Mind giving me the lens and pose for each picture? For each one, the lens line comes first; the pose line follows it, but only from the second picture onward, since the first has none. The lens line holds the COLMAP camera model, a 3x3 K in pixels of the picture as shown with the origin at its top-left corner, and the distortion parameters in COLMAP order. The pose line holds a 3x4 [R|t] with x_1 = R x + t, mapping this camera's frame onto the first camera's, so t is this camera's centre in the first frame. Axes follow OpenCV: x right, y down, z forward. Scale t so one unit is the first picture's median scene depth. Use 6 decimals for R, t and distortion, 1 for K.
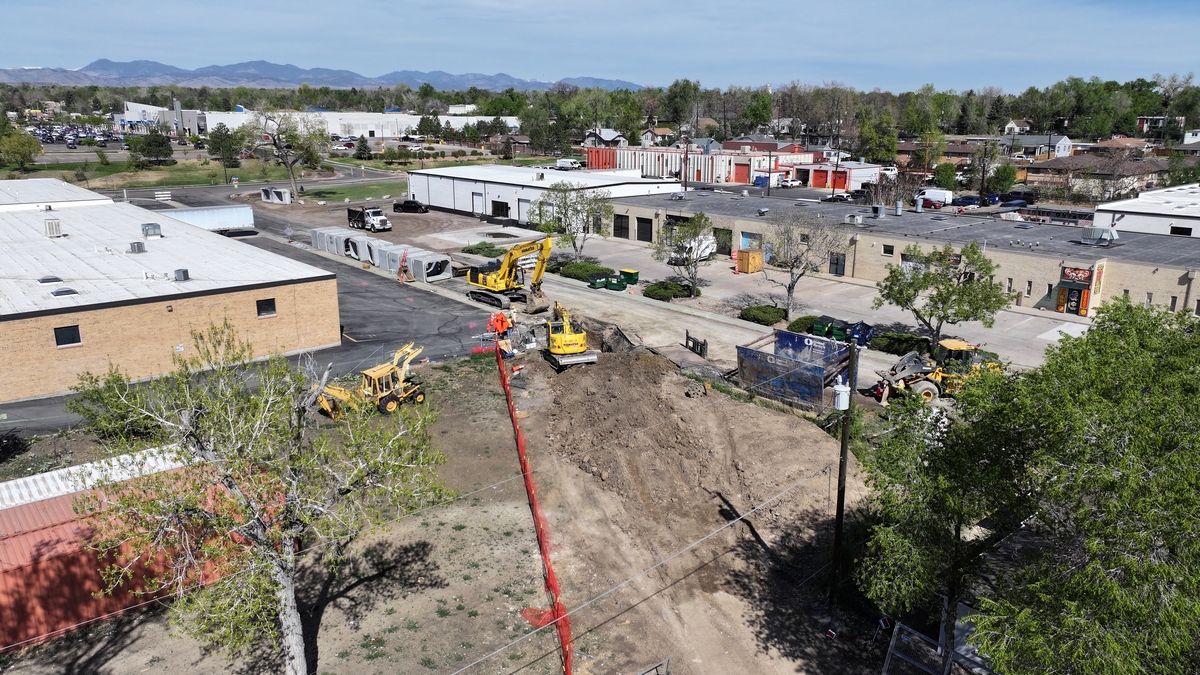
lens RADIAL K [[848.1, 0, 600.0], [0, 848.1, 337.5], [0, 0, 1]] dist [0.010868, 0.006265]
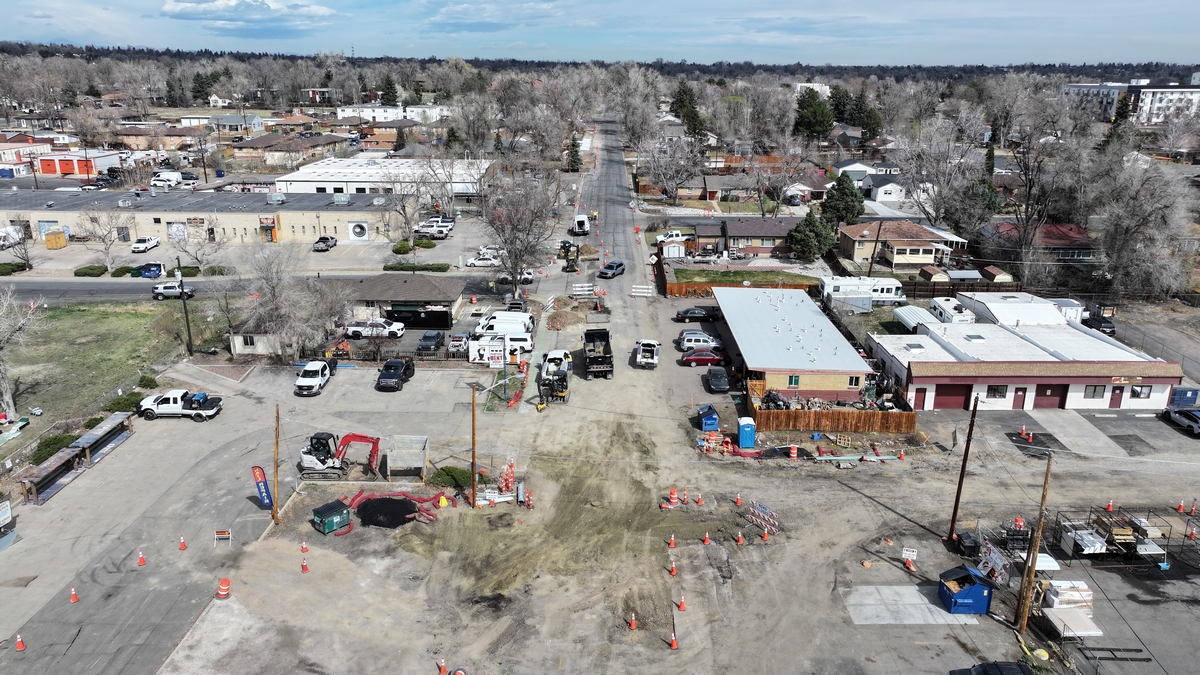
lens RADIAL K [[848.1, 0, 600.0], [0, 848.1, 337.5], [0, 0, 1]] dist [0.010868, 0.006265]
pose [[0.662339, -0.225337, 0.714514, -0.160984], [0.187235, 0.973220, 0.133363, 0.028573], [-0.725431, 0.045450, 0.686793, -0.370386]]
